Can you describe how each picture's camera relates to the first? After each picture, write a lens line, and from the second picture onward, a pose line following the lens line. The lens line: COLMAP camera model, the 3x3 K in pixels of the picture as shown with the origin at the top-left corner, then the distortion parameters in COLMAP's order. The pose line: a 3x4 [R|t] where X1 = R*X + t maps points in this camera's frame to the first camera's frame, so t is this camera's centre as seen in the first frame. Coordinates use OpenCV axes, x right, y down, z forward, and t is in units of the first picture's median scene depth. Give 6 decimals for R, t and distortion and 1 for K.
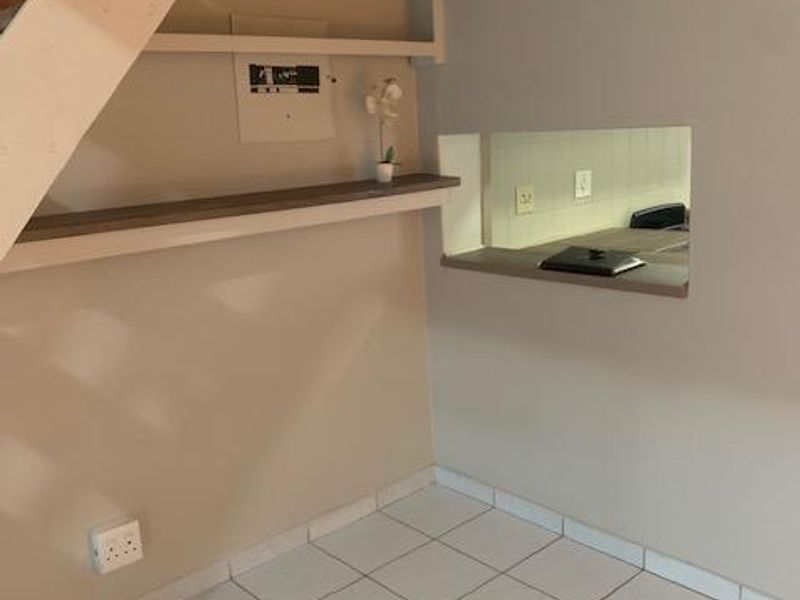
lens RADIAL K [[808.2, 0, 406.6], [0, 808.2, 299.7], [0, 0, 1]] dist [0.042097, 0.000000]
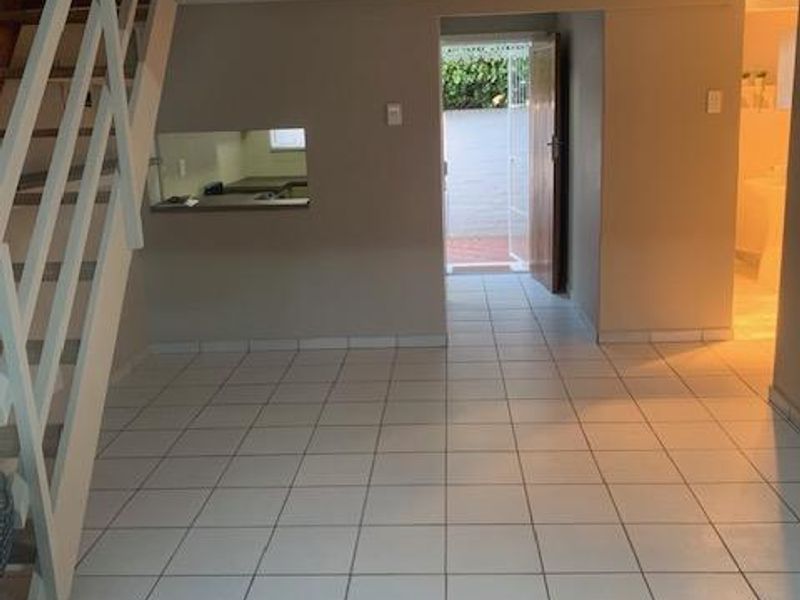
lens RADIAL K [[808.2, 0, 414.6], [0, 808.2, 294.2], [0, 0, 1]] dist [0.042097, 0.000000]
pose [[0.705935, -0.134190, 0.695449, -0.756237], [0.154552, 0.987412, 0.033643, 0.149574], [-0.691209, 0.083733, 0.717788, -0.552037]]
